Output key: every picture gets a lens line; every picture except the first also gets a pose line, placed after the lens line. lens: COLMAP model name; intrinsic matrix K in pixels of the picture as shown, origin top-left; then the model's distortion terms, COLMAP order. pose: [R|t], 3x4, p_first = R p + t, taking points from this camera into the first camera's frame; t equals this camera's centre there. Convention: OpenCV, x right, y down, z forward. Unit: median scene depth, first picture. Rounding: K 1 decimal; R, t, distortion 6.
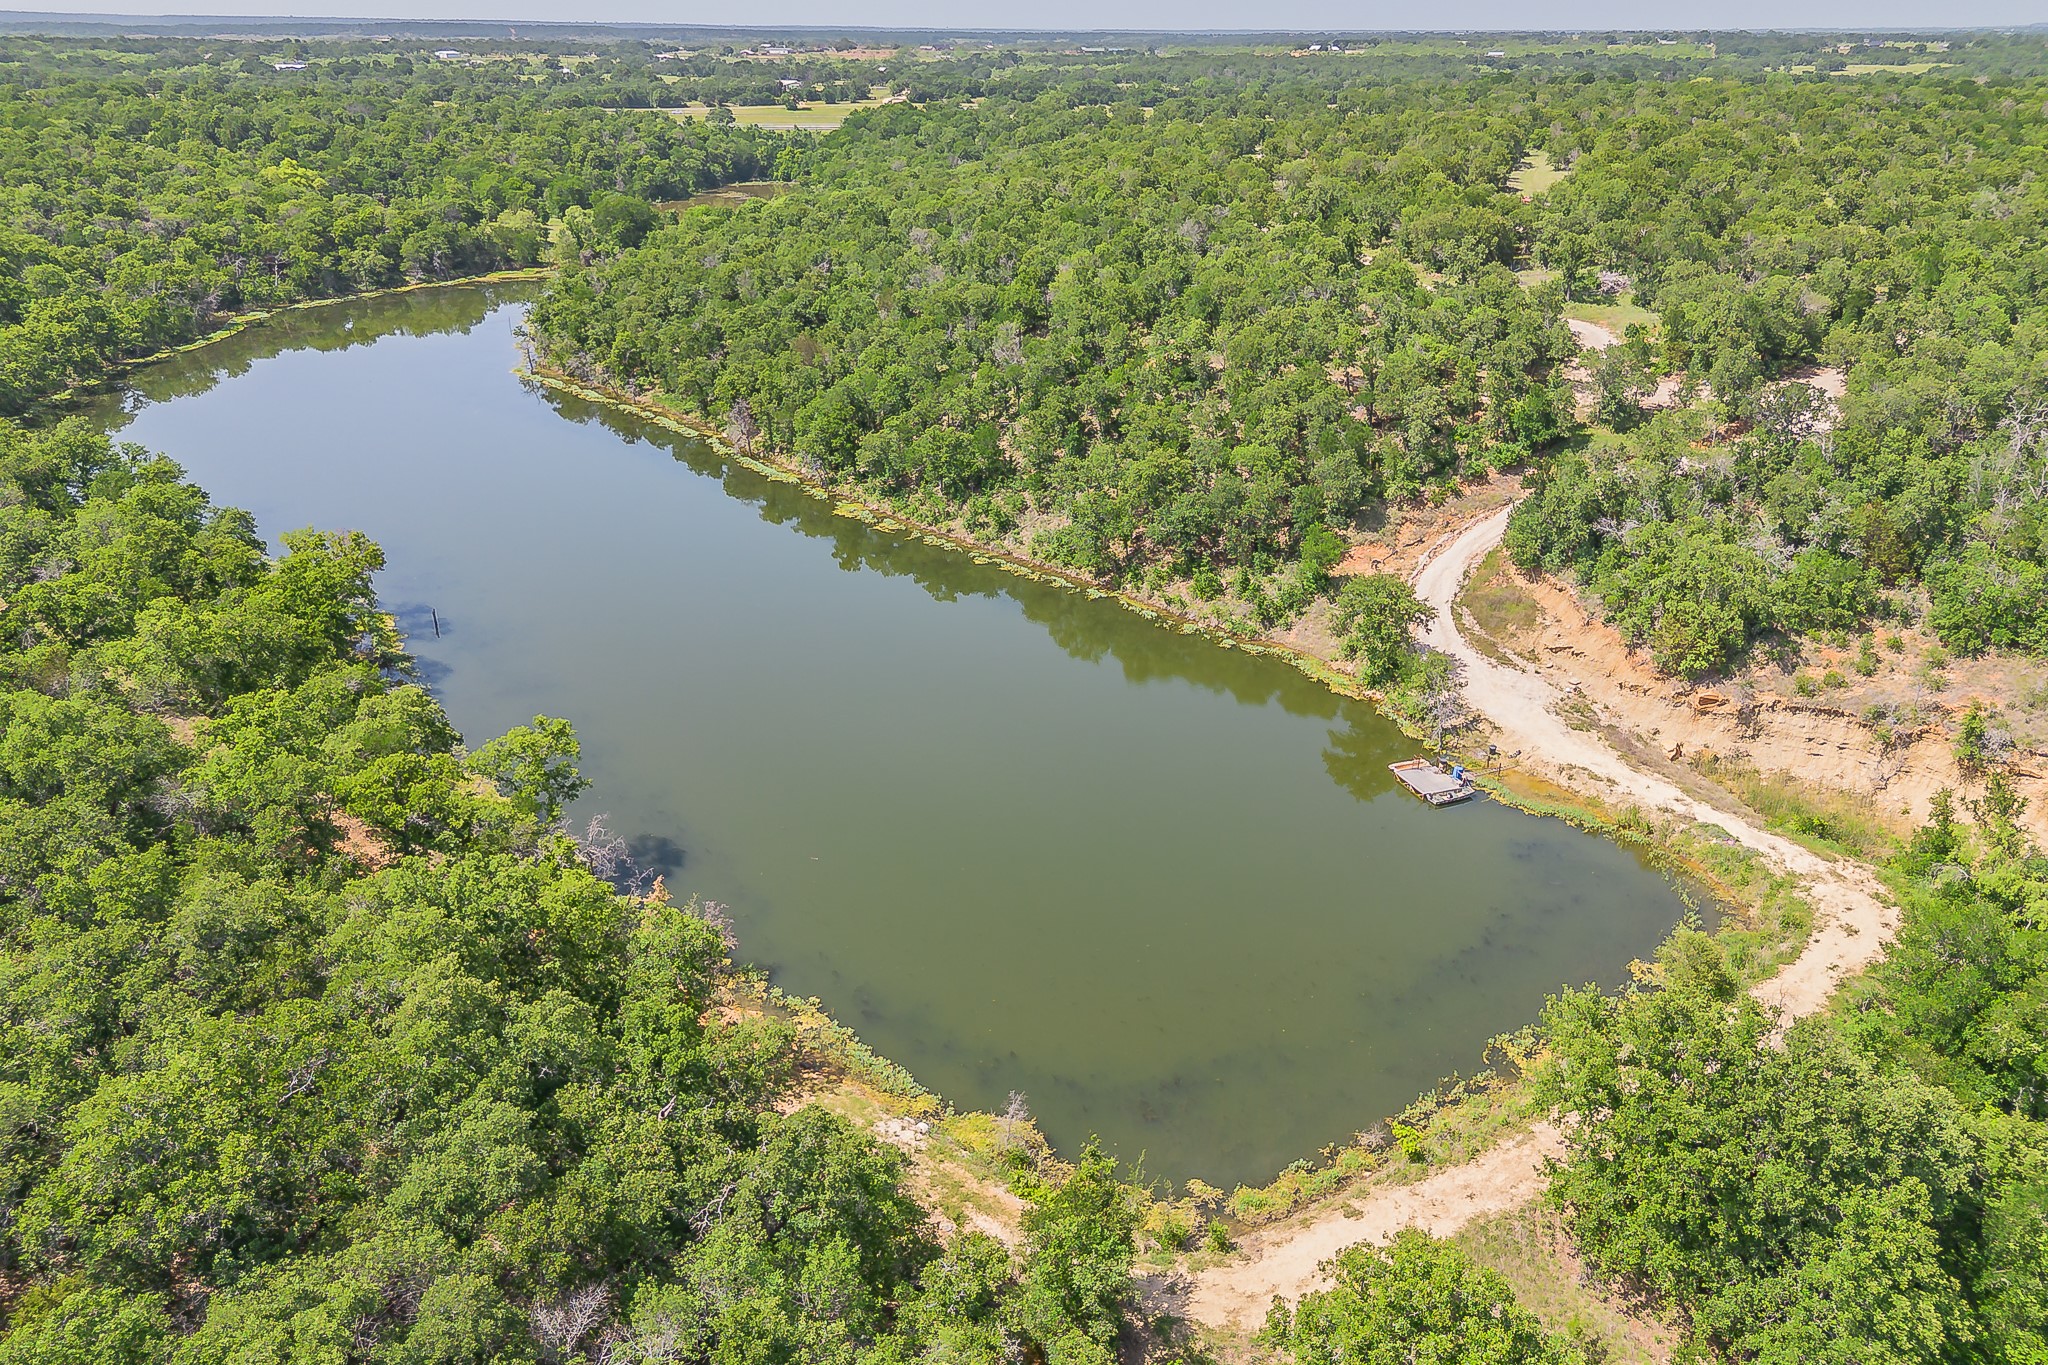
lens RADIAL K [[1462.5, 0, 1032.0], [0, 1462.5, 693.2], [0, 0, 1]] dist [0.047273, -0.034659]
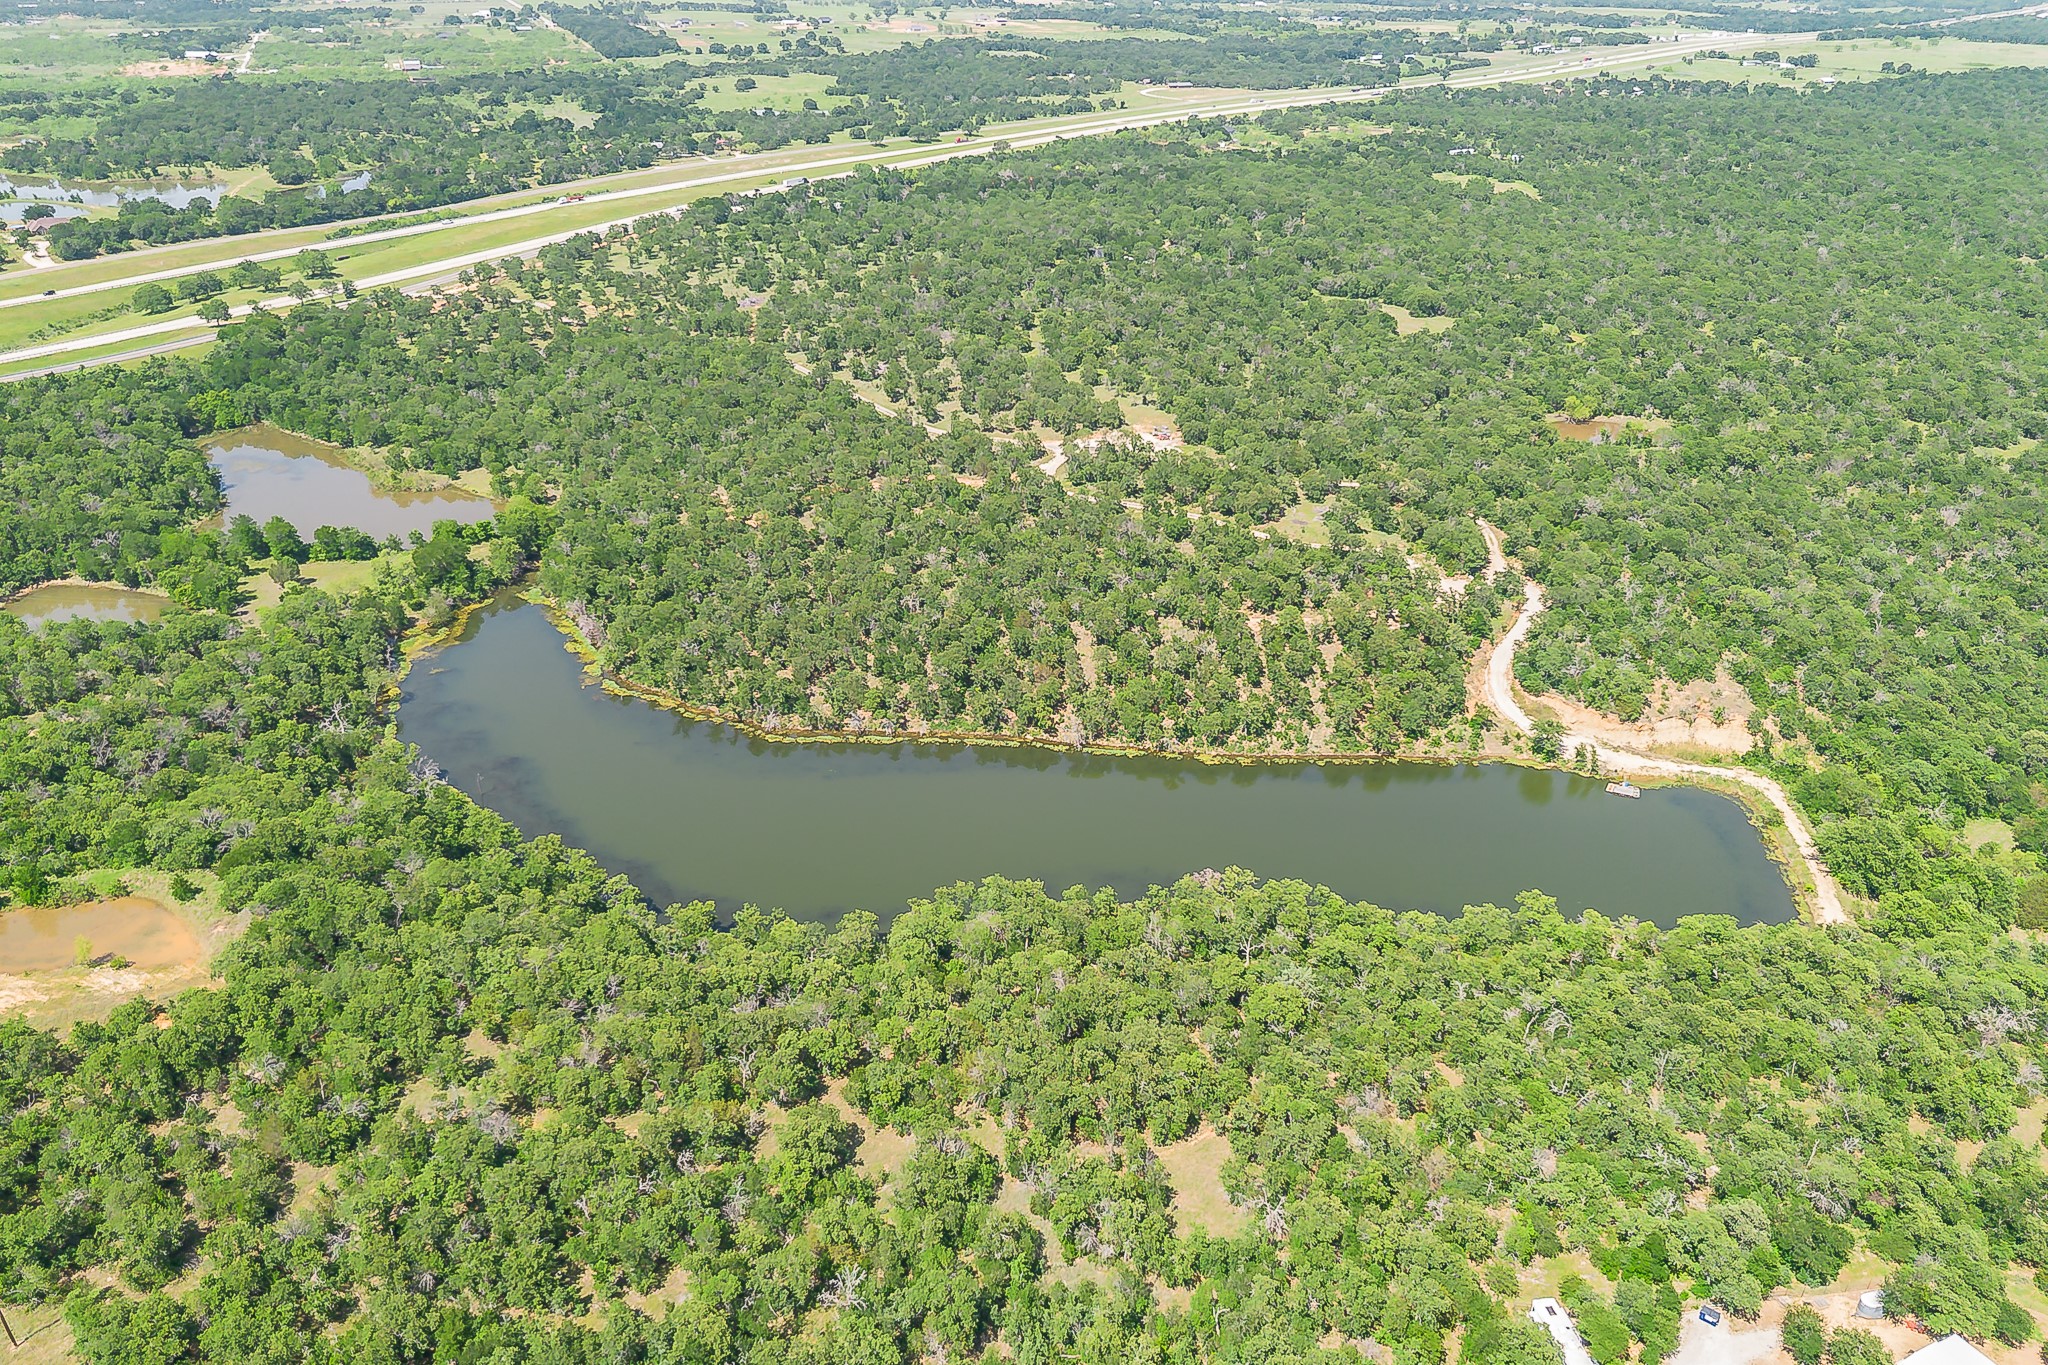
lens RADIAL K [[1462.5, 0, 1018.7], [0, 1462.5, 698.8], [0, 0, 1]] dist [0.047273, -0.034659]
pose [[0.715730, -0.328566, 0.616258, -1.898228], [0.290579, 0.942512, 0.165031, -0.769862], [-0.635054, 0.060954, 0.770059, -0.373112]]
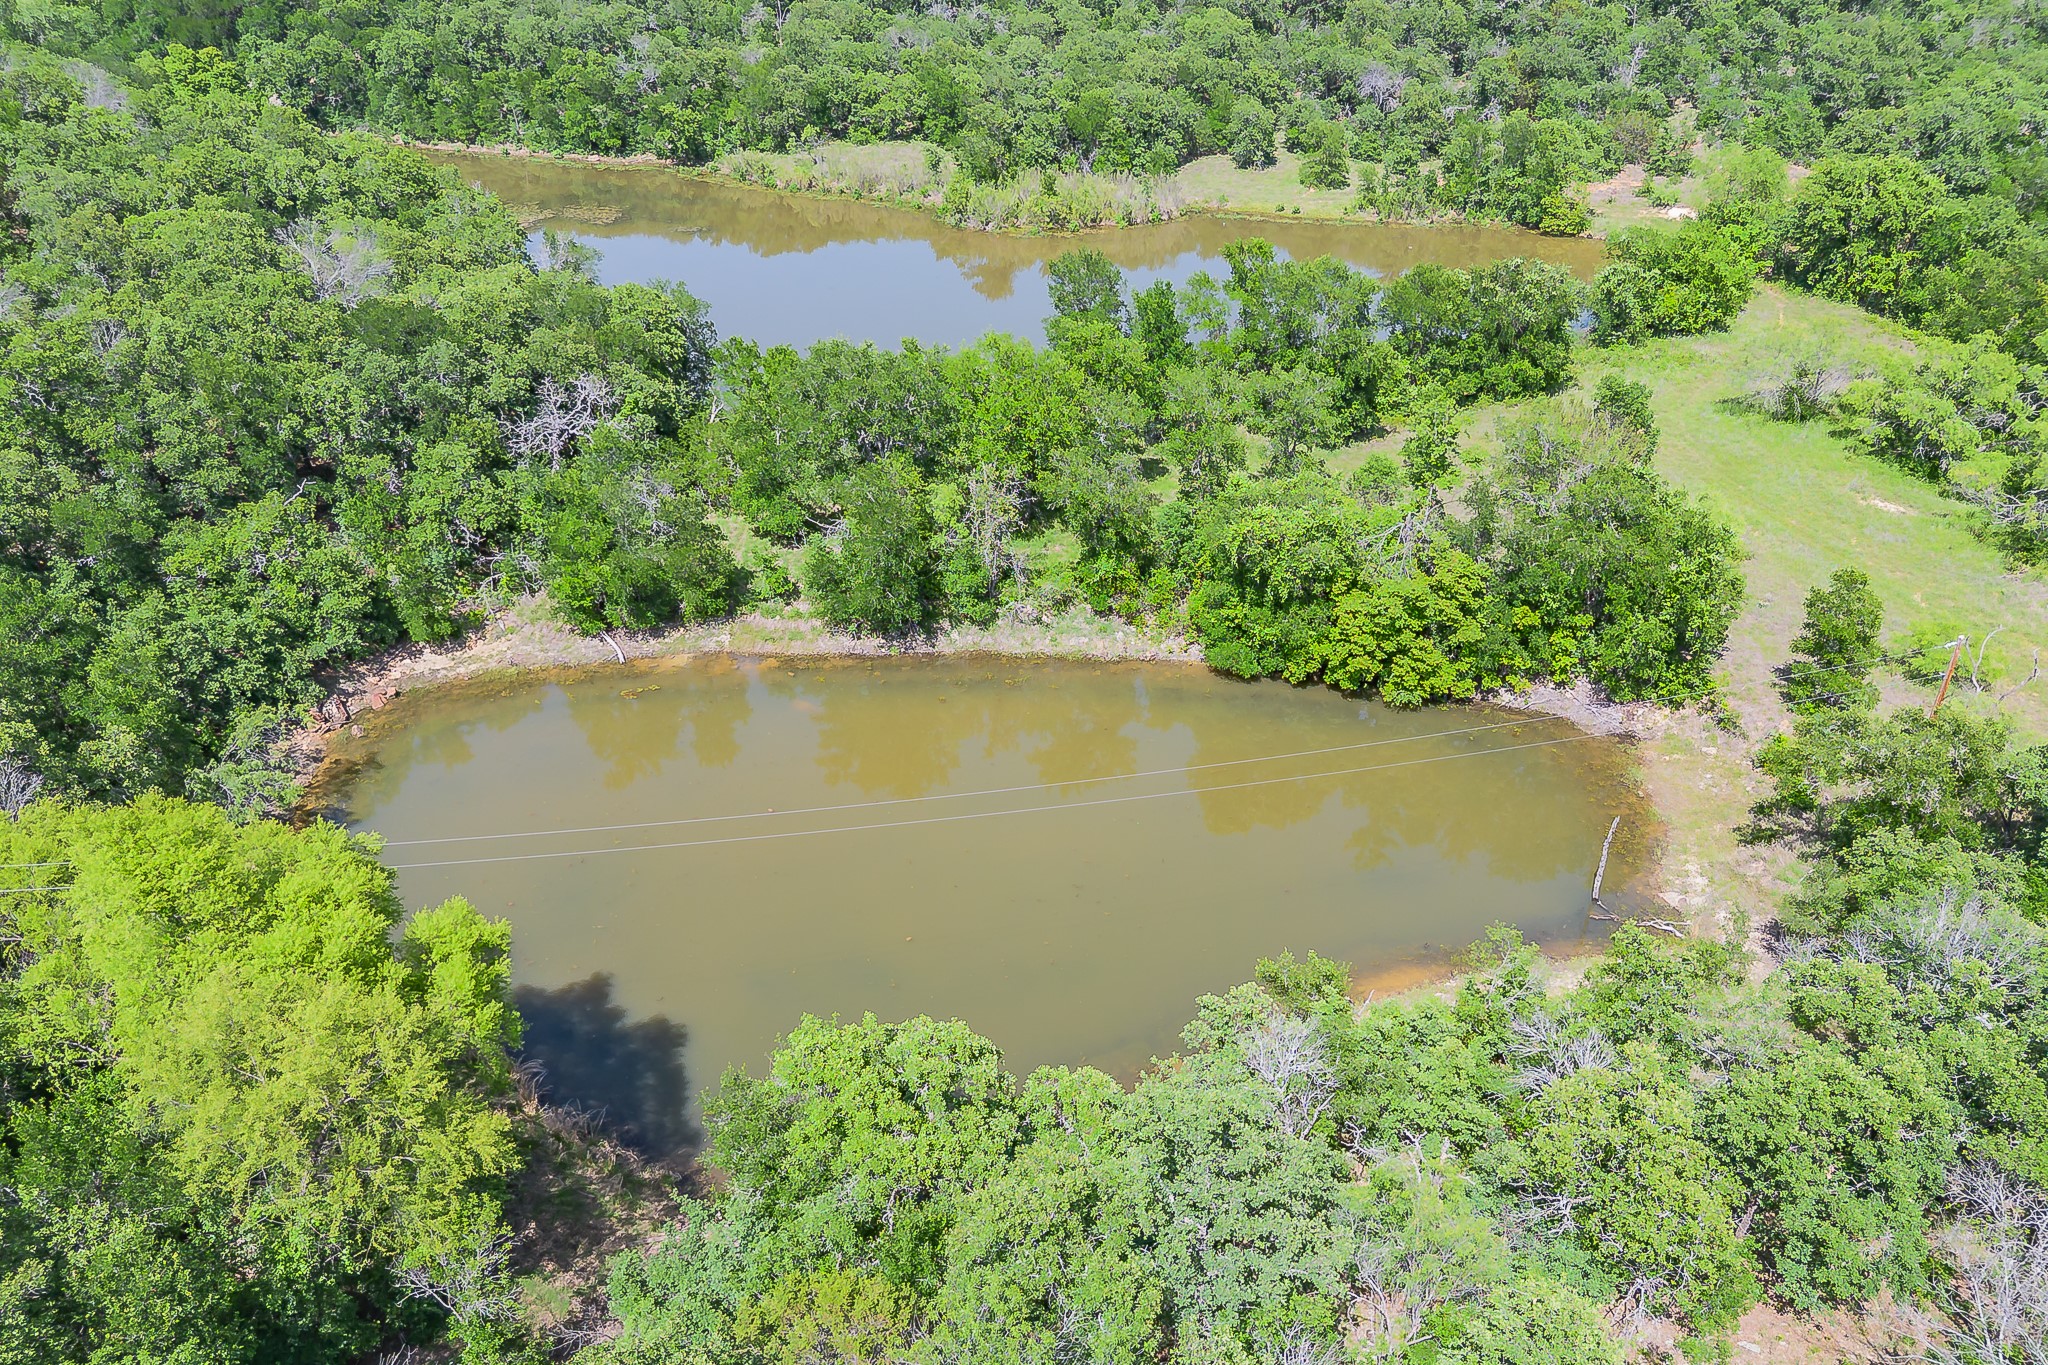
lens RADIAL K [[1462.5, 0, 1020.6], [0, 1462.5, 702.4], [0, 0, 1]] dist [0.047273, -0.034659]
pose [[0.468653, -0.464513, 0.751393, -1.664822], [0.364251, 0.876525, 0.314683, -1.153929], [-0.804789, 0.126219, 0.579985, 2.786681]]
